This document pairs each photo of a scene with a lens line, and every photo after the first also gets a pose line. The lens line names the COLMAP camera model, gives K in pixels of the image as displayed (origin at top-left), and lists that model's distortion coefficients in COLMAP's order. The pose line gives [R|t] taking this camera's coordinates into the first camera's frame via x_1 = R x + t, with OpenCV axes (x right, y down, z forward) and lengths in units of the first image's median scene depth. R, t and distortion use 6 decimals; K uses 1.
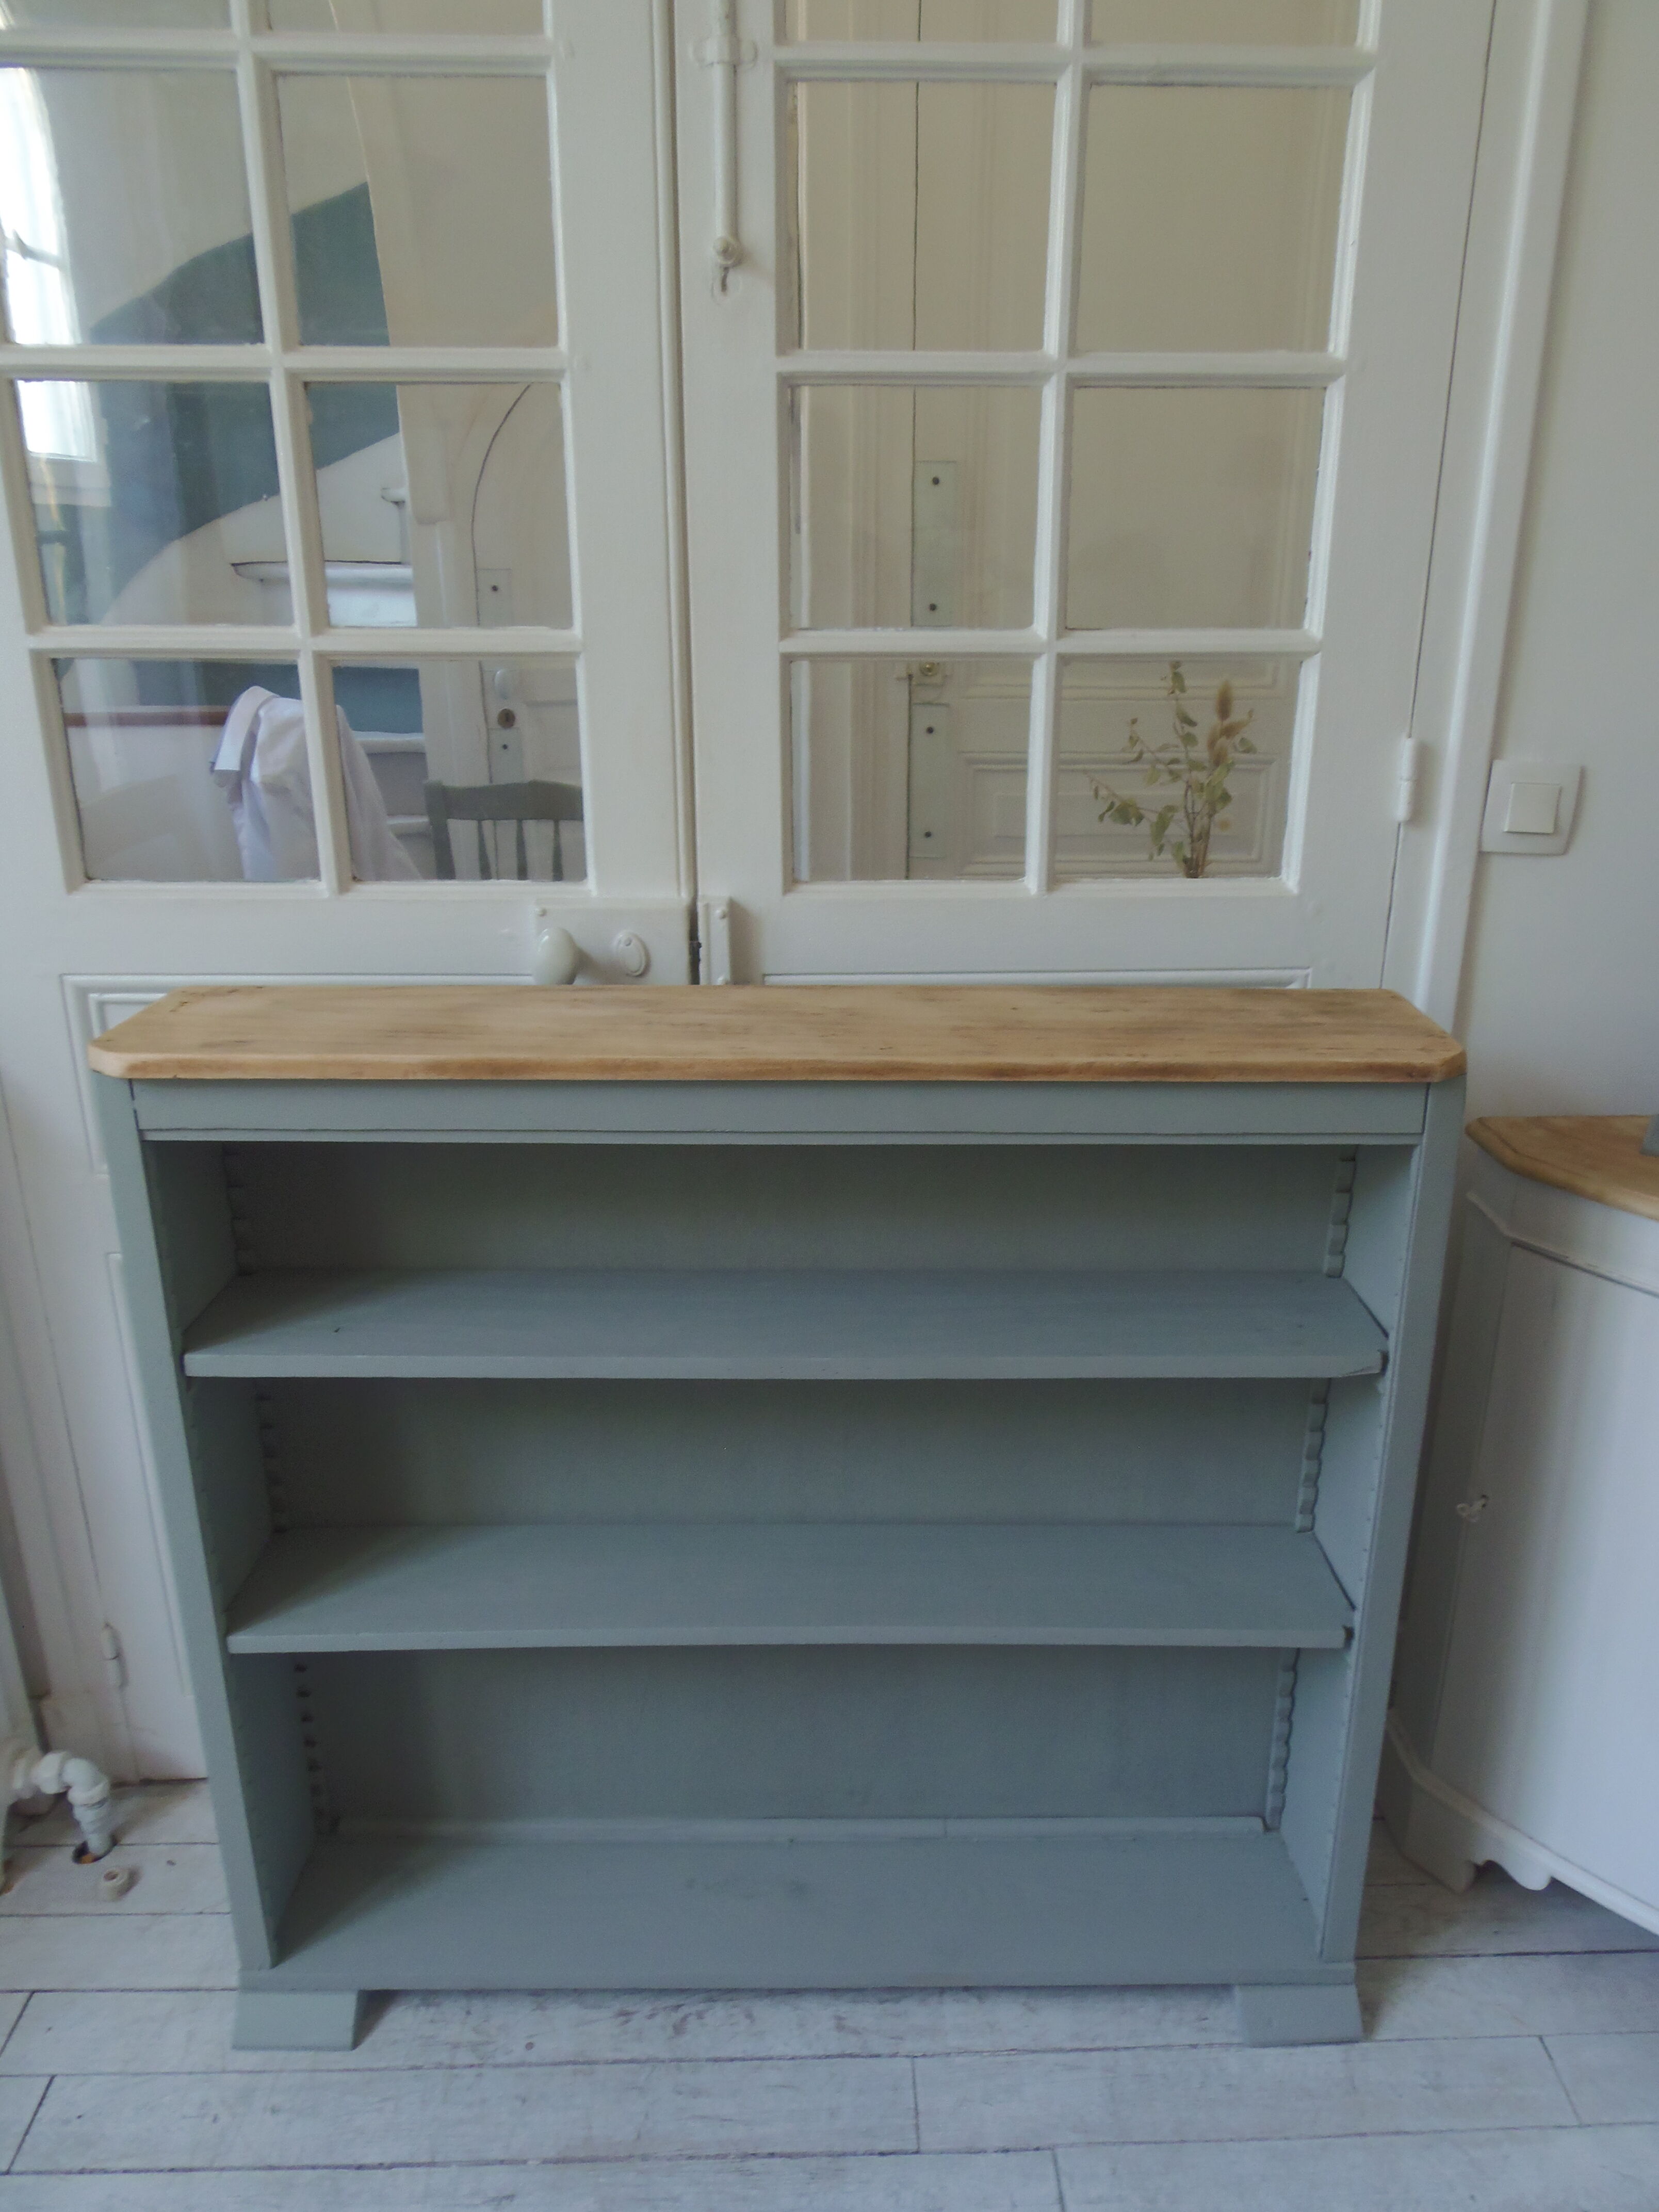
lens RADIAL K [[1608.1, 0, 866.3], [0, 1608.1, 1115.9], [0, 0, 1]] dist [-0.006508, -0.012323]
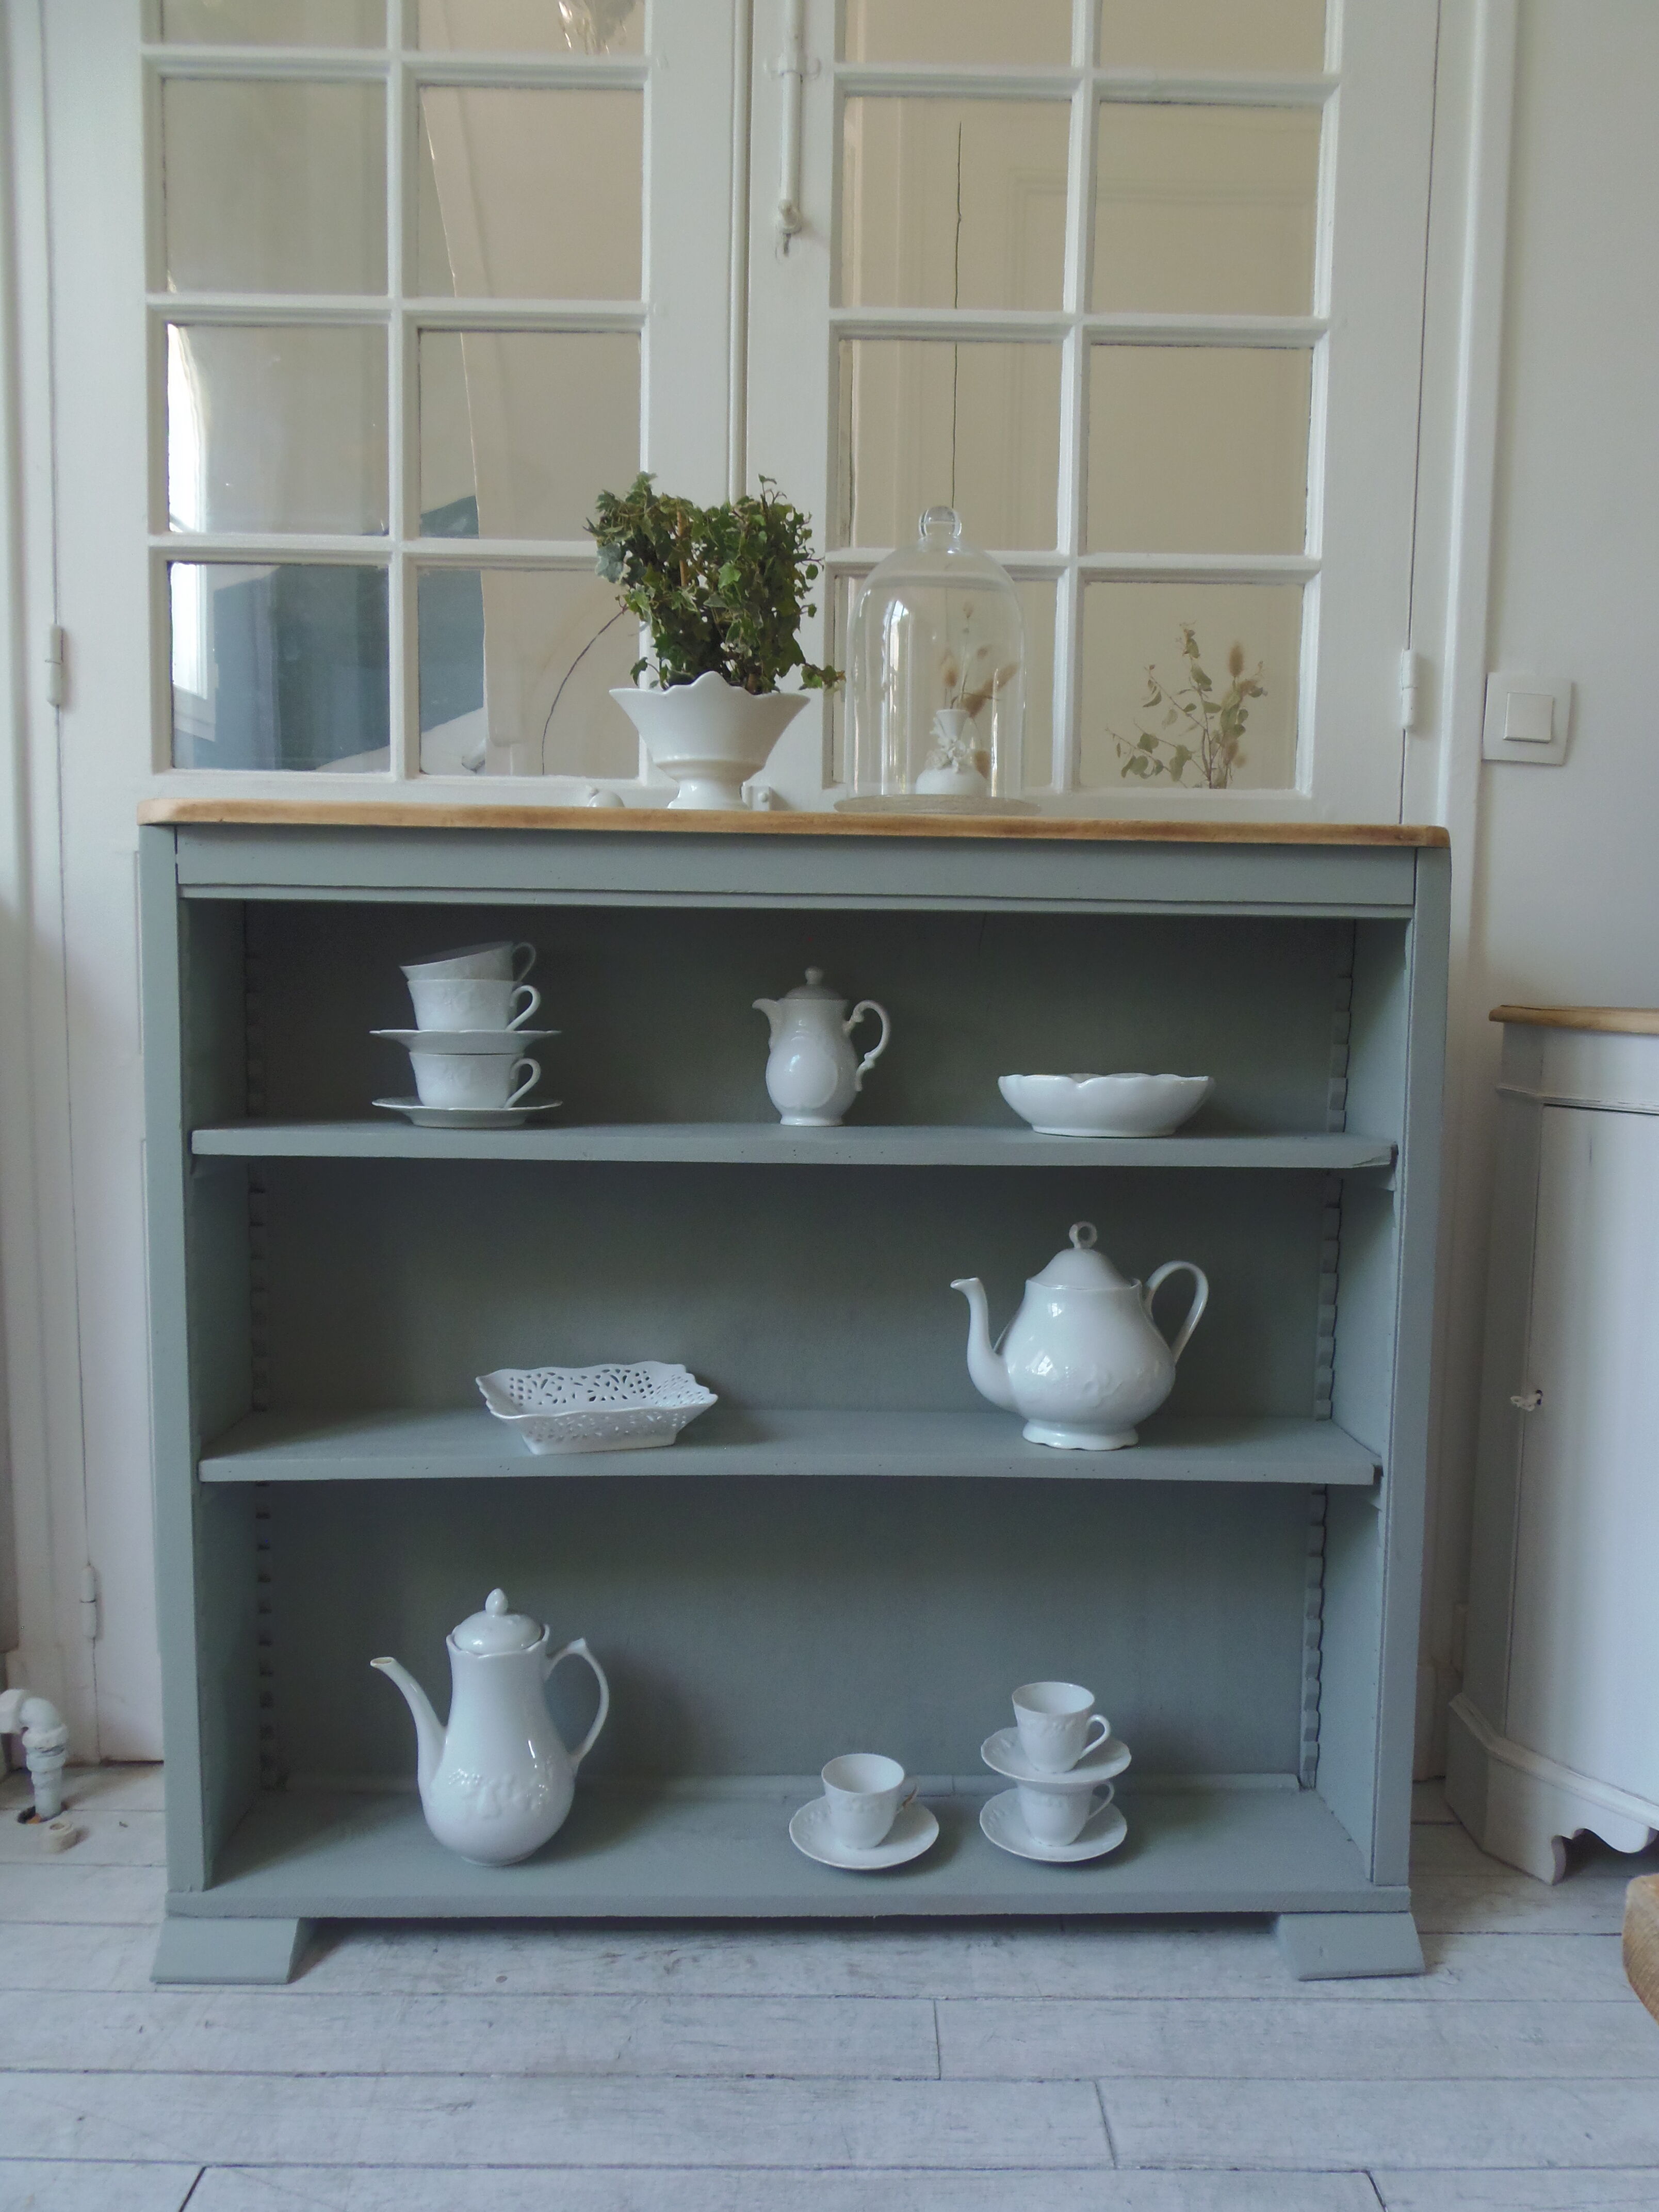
lens RADIAL K [[1608.1, 0, 874.6], [0, 1608.1, 1130.8], [0, 0, 1]] dist [-0.006508, -0.012323]
pose [[0.999699, 0.014333, -0.019909, 0.006743], [-0.018769, 0.969458, -0.244538, 0.342549], [0.015796, 0.244839, 0.969435, 0.030167]]
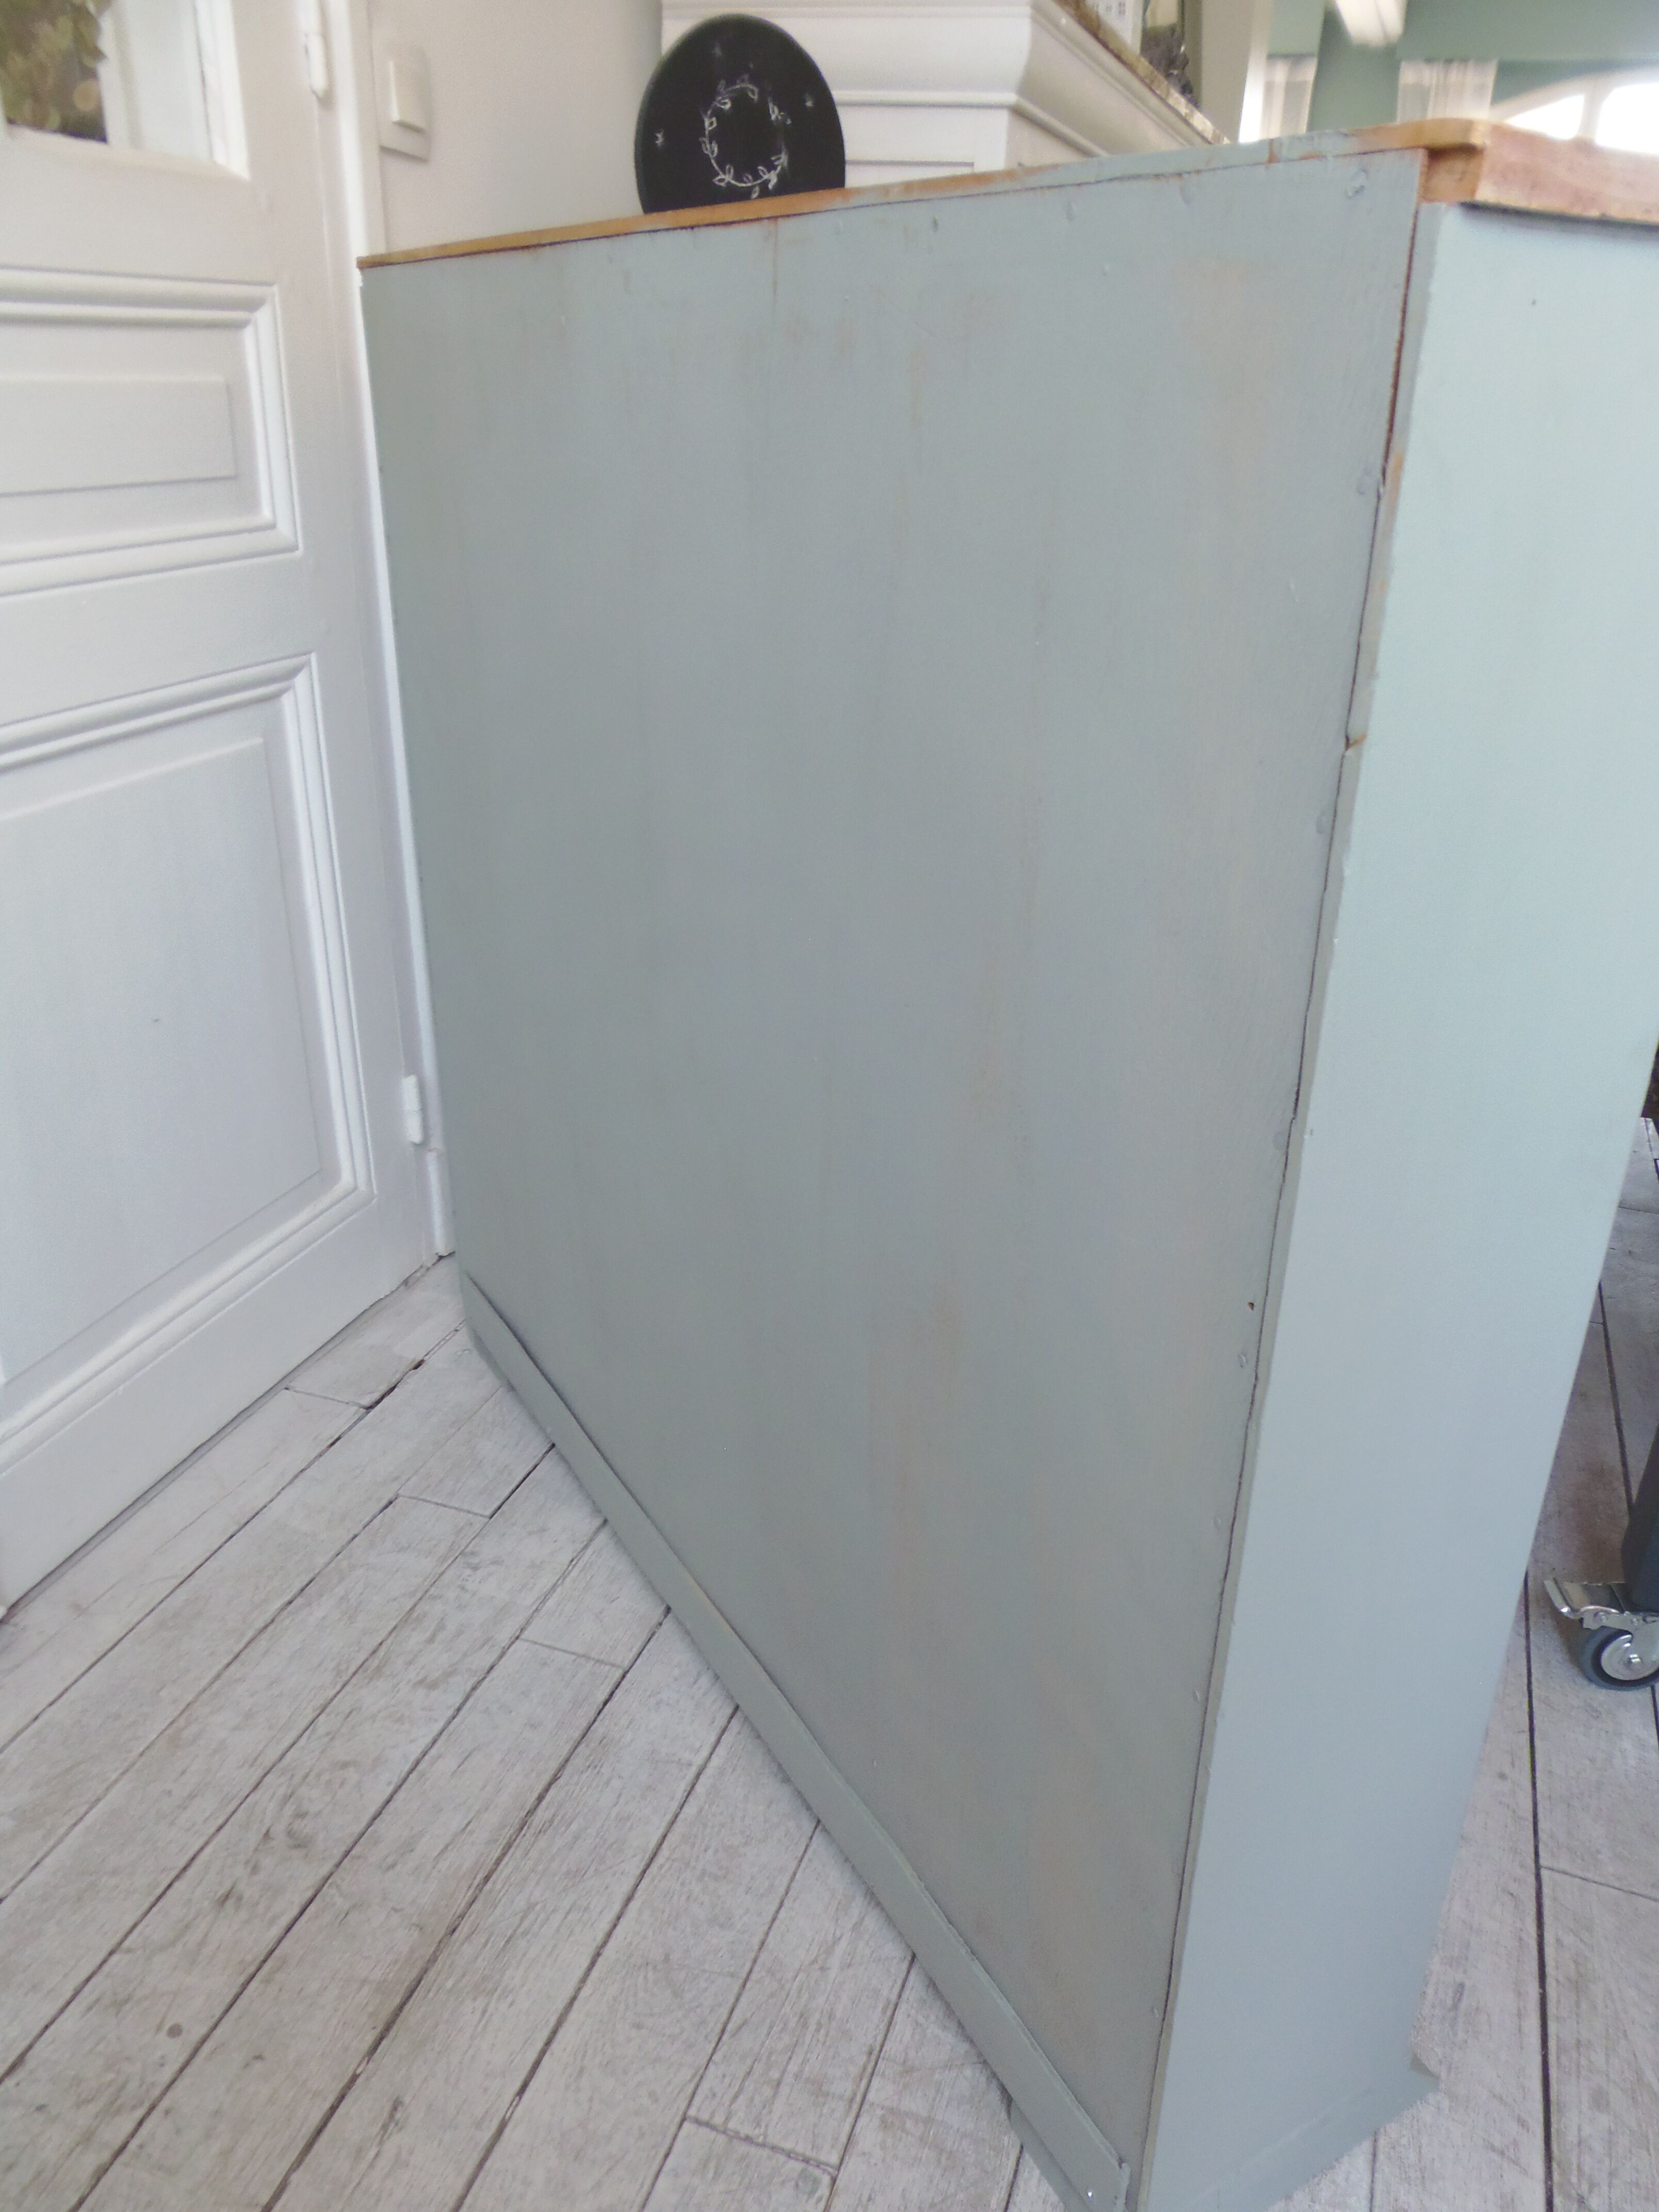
lens RADIAL K [[1608.1, 0, 881.8], [0, 1608.1, 1135.6], [0, 0, 1]] dist [-0.006508, -0.012323]
pose [[0.349570, -0.394569, 0.849774, -0.512820], [0.286125, 0.908625, 0.304192, 0.151754], [-0.892151, 0.136805, 0.430524, 0.438876]]
